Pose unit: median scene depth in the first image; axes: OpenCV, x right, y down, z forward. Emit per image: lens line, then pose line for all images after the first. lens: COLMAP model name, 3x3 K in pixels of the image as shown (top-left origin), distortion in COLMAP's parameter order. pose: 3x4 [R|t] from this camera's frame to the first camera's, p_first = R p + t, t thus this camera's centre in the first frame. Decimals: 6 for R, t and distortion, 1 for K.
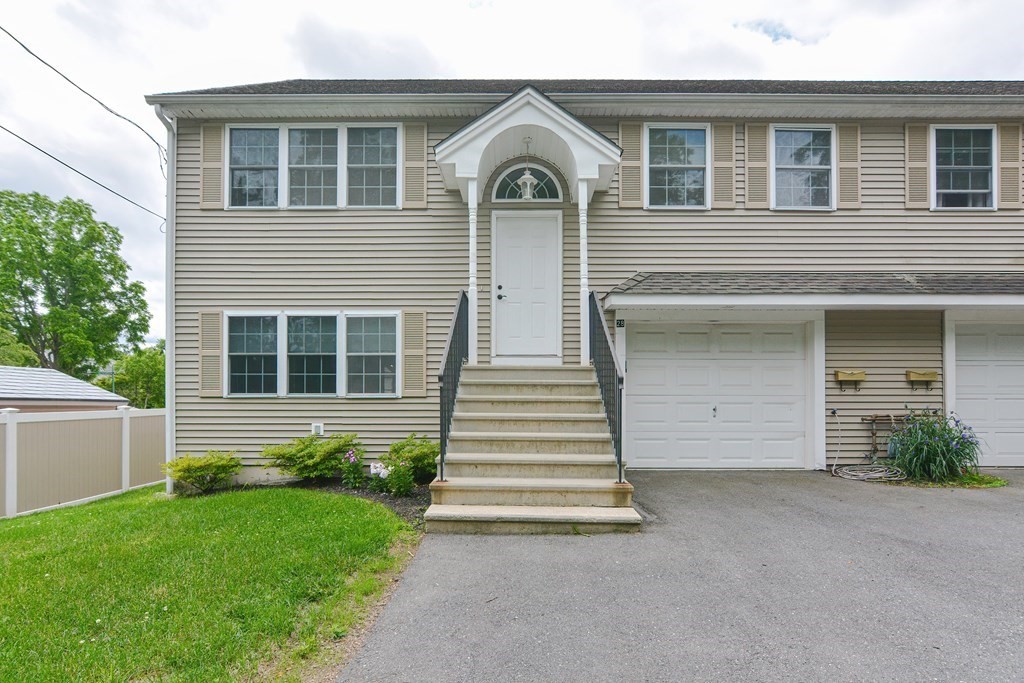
lens RADIAL K [[509.8, 0, 546.3], [0, 509.8, 403.2], [0, 0, 1]] dist [-0.016183, 0.007583]
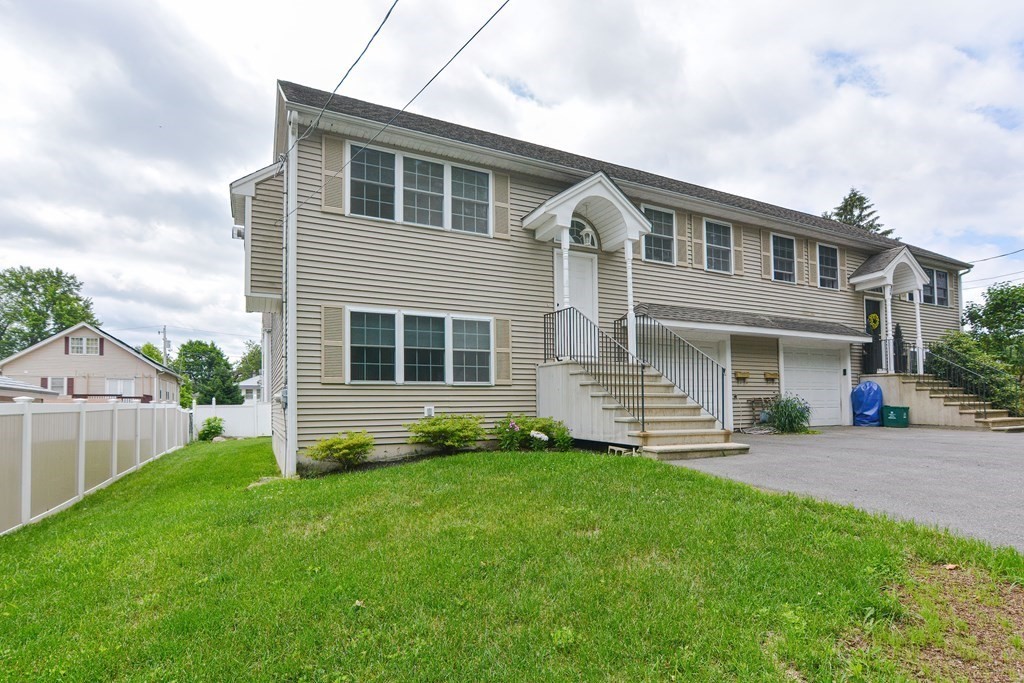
lens RADIAL K [[509.8, 0, 482.9], [0, 509.8, 401.9], [0, 0, 1]] dist [-0.016183, 0.007583]
pose [[0.901026, -0.004505, 0.433743, -0.861388], [0.016743, 0.999562, -0.024400, 0.060125], [-0.433443, 0.029247, 0.900706, -0.127021]]
